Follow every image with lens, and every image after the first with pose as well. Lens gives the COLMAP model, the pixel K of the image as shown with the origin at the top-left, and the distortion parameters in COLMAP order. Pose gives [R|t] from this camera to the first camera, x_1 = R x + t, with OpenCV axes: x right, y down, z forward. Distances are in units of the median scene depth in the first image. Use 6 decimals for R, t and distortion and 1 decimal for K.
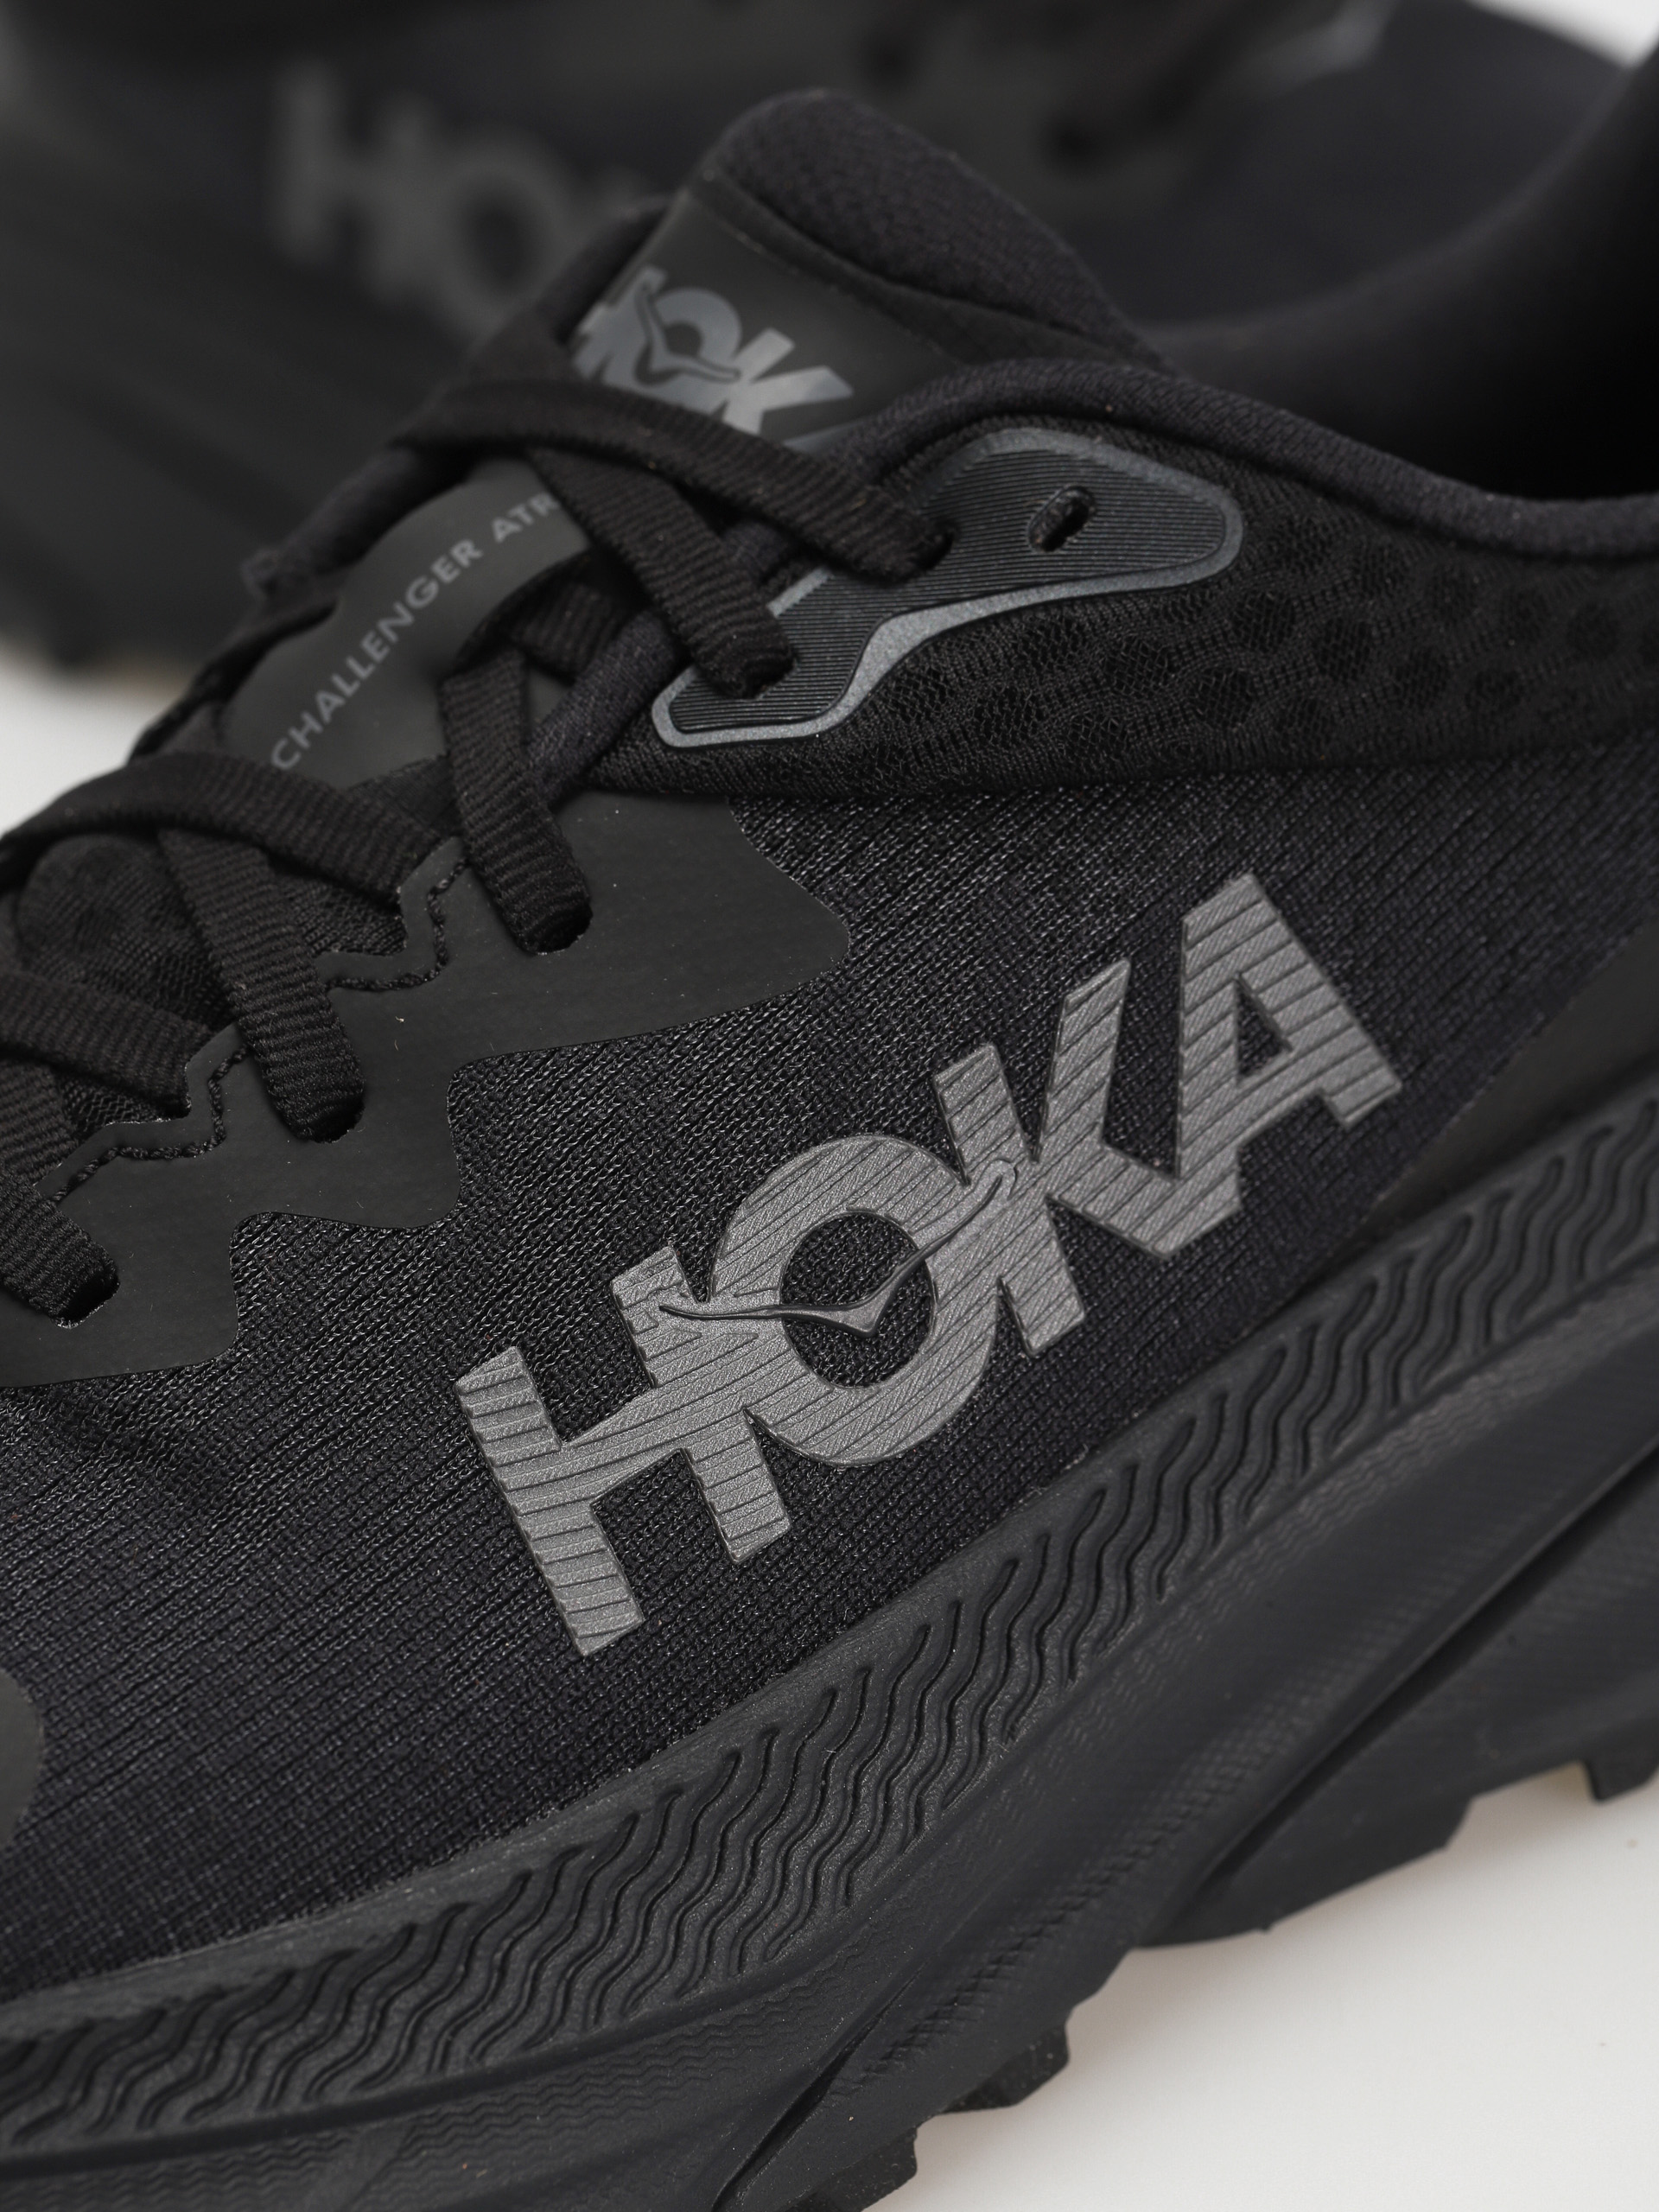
lens RADIAL K [[7384.2, 0, 831.1], [0, 7384.2, 1108.1], [0, 0, 1]] dist [0.142065, 0.000000]
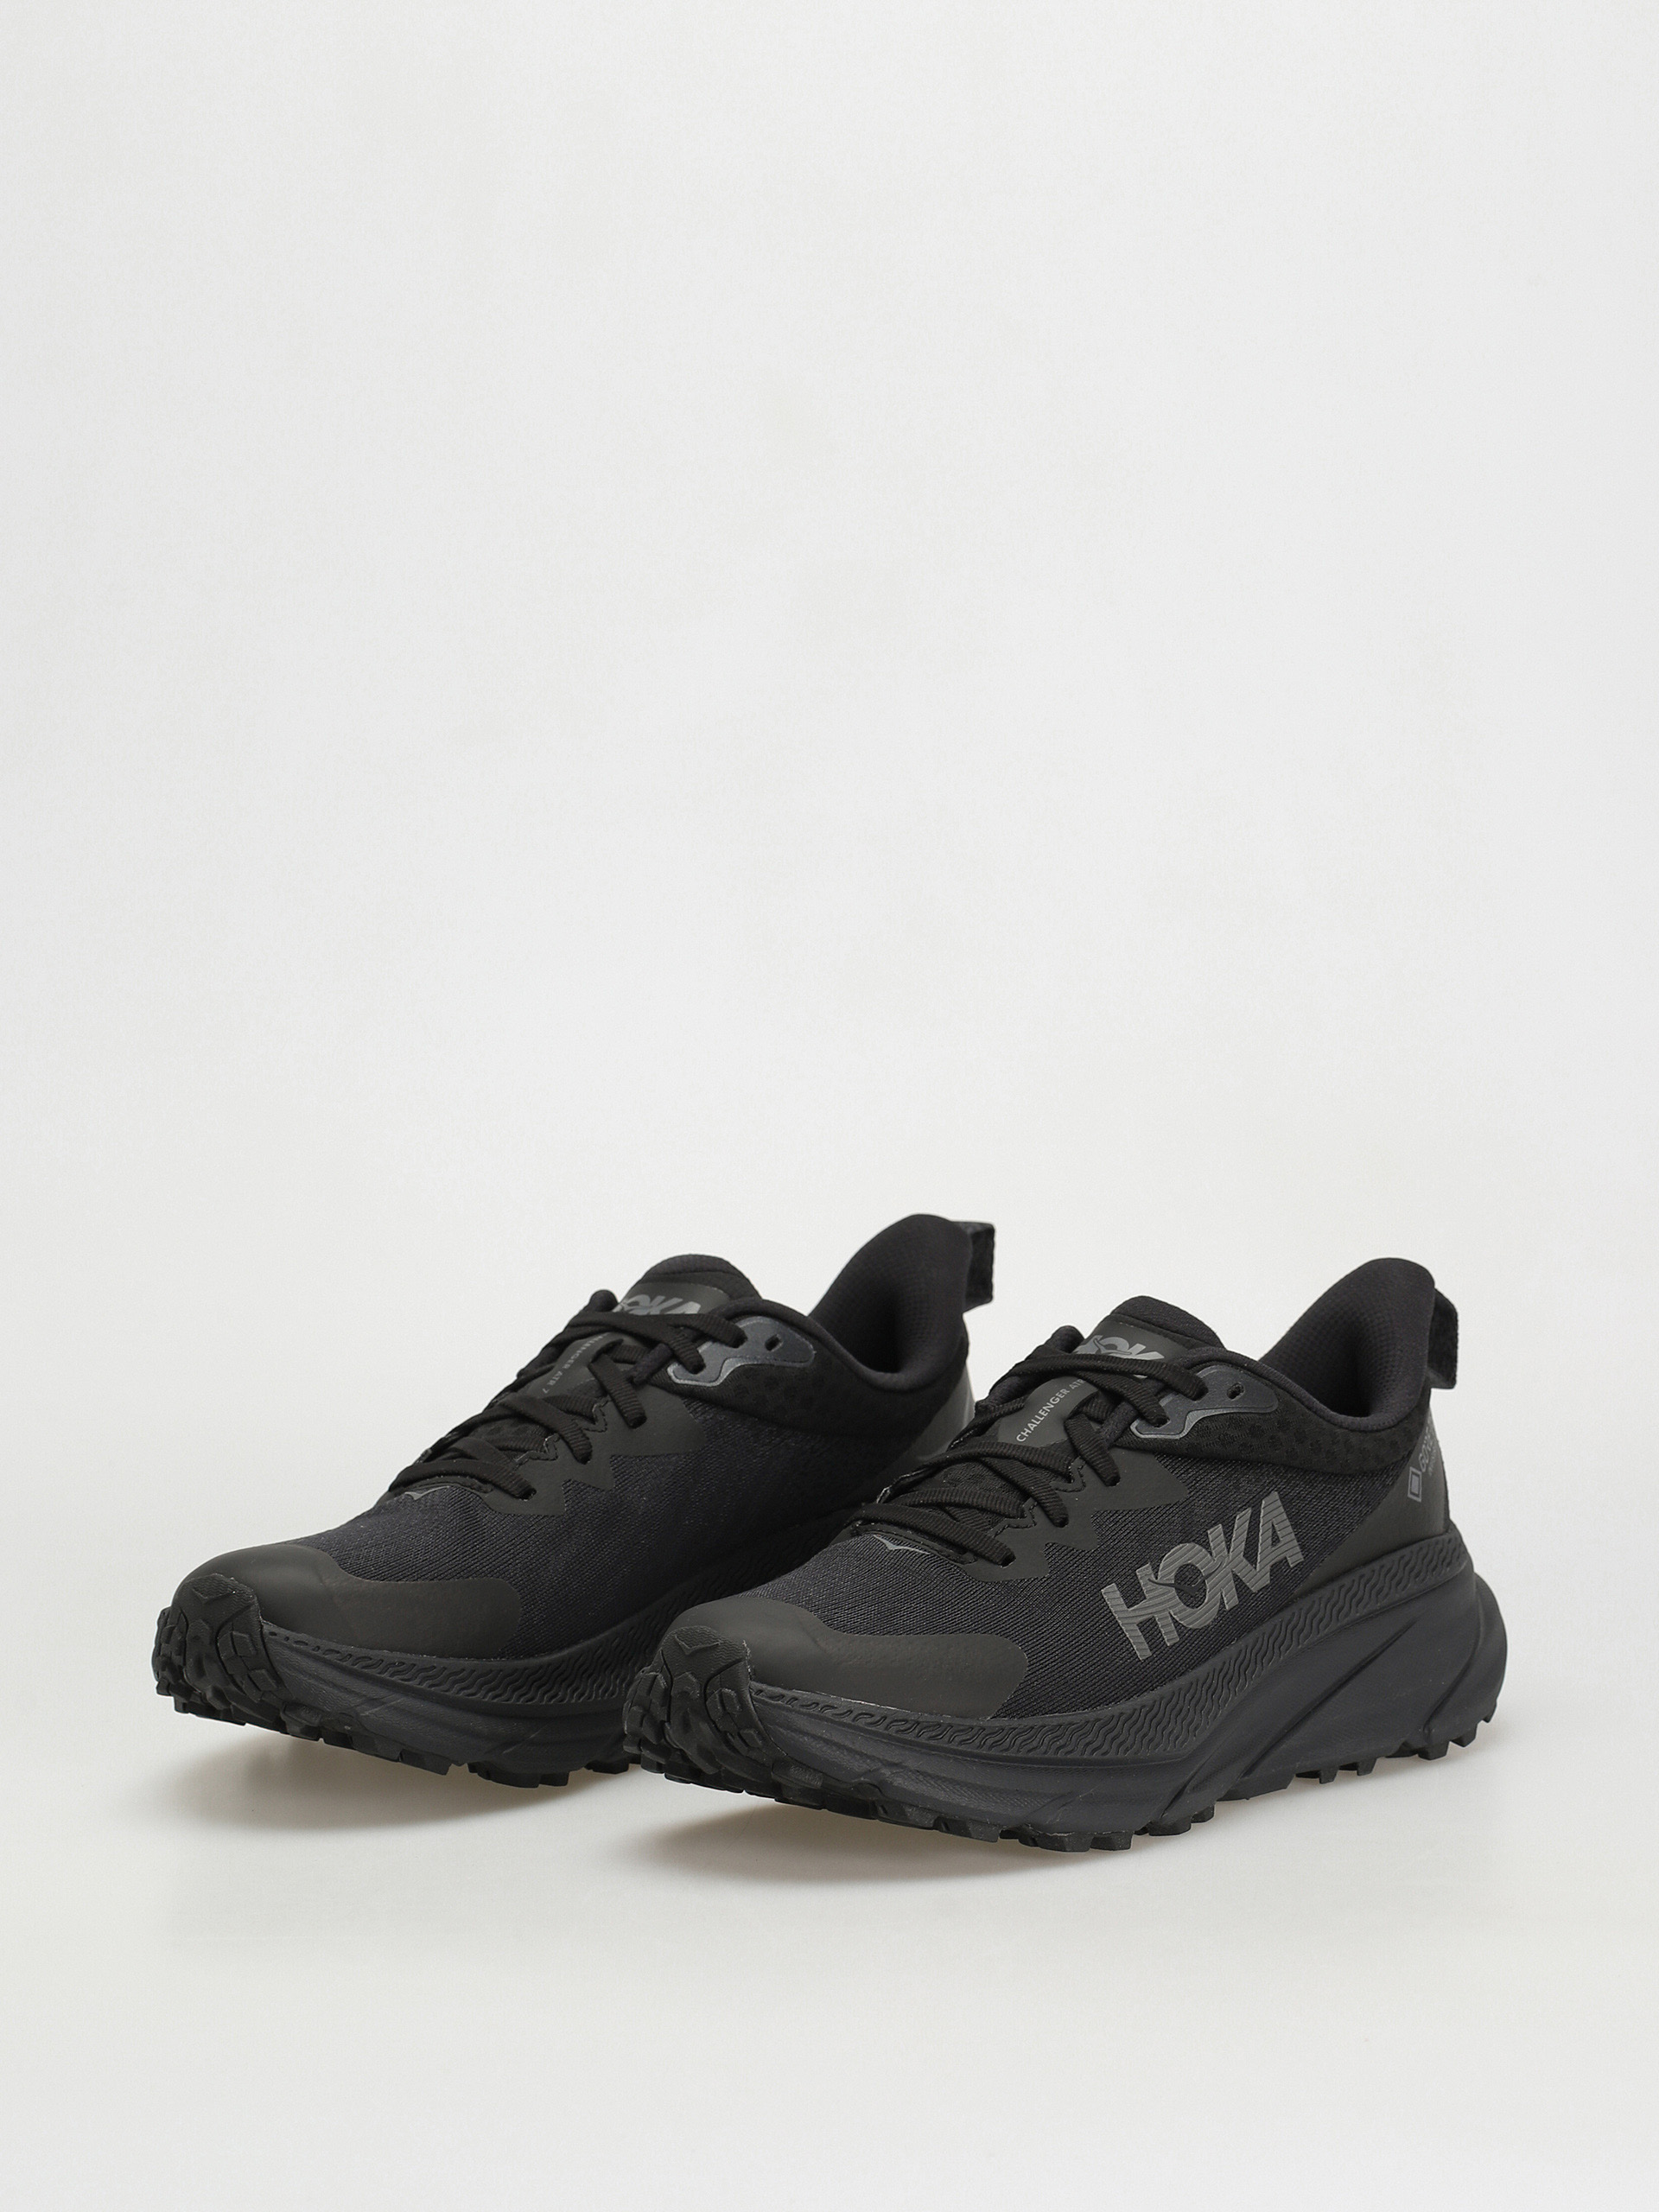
lens RADIAL K [[7384.2, 0, 829.1], [0, 7384.2, 1105.6], [0, 0, 1]] dist [0.142065, 0.000000]
pose [[0.943327, 0.119956, 0.309427, -1.326494], [-0.031228, 0.960336, -0.277091, 0.817127], [-0.330393, 0.251725, 0.909657, -2.340230]]
